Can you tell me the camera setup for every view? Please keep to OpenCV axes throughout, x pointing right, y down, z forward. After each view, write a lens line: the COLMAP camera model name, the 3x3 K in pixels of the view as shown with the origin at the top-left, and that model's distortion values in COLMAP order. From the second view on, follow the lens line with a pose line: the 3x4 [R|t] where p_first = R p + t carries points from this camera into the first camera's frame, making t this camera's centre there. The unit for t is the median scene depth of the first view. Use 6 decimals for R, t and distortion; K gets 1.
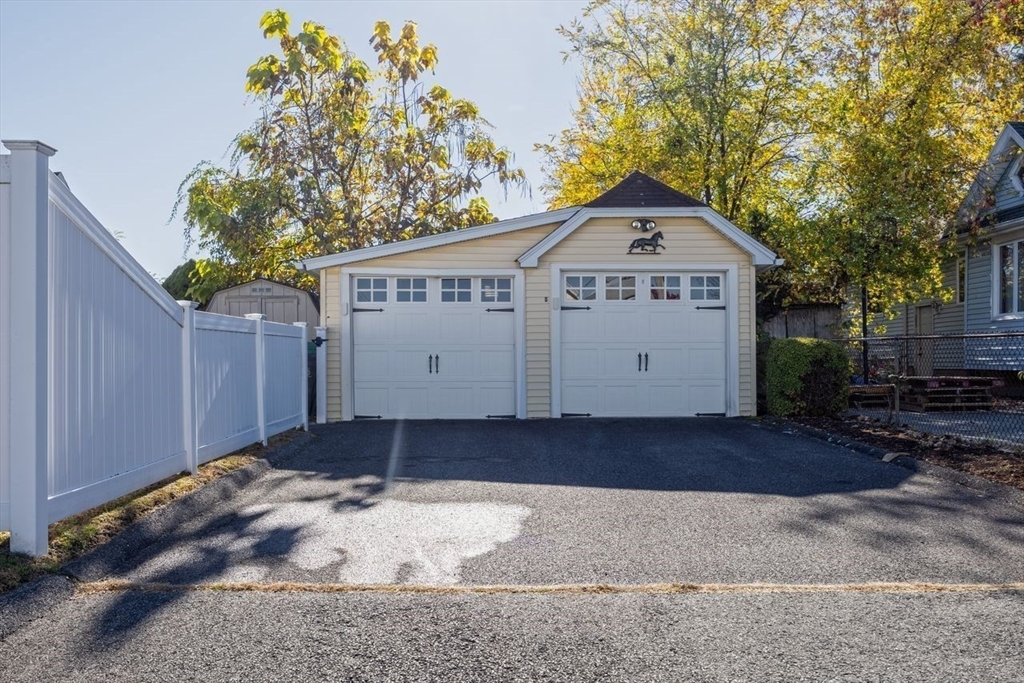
lens RADIAL K [[883.6, 0, 463.2], [0, 883.6, 362.6], [0, 0, 1]] dist [0.002874, 0.002103]
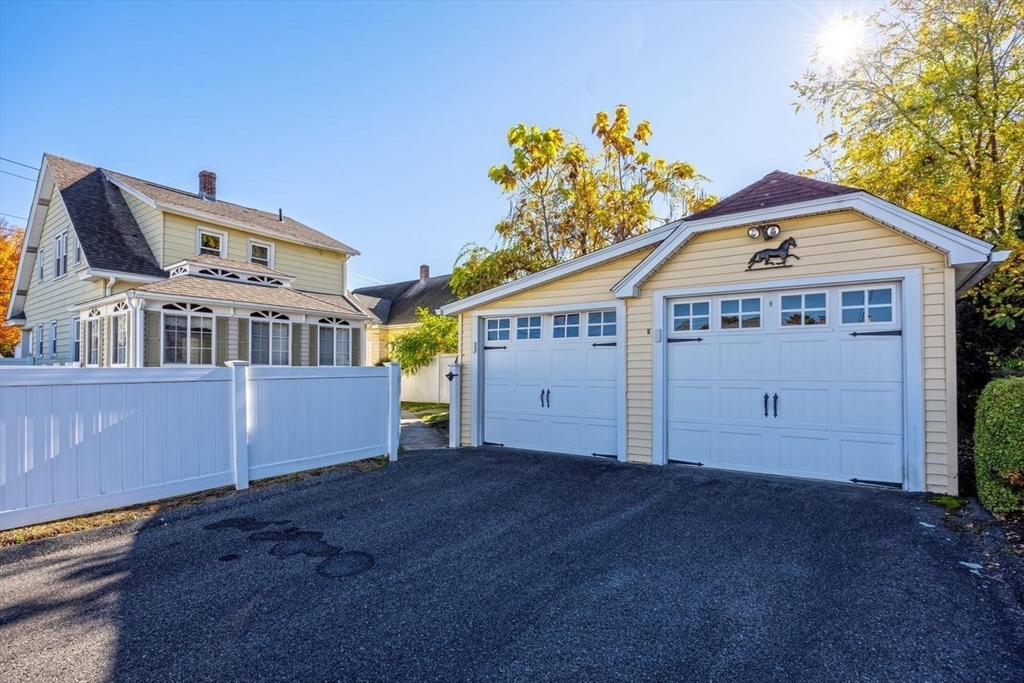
lens RADIAL K [[485.0, 0, 512.5], [0, 485.0, 363.6], [0, 0, 1]] dist [-0.002076, -0.000633]
pose [[0.834913, -0.006266, -0.550346, 0.249581], [-0.000592, 0.999924, -0.012283, -0.032363], [0.550381, 0.010581, 0.834847, 0.508925]]
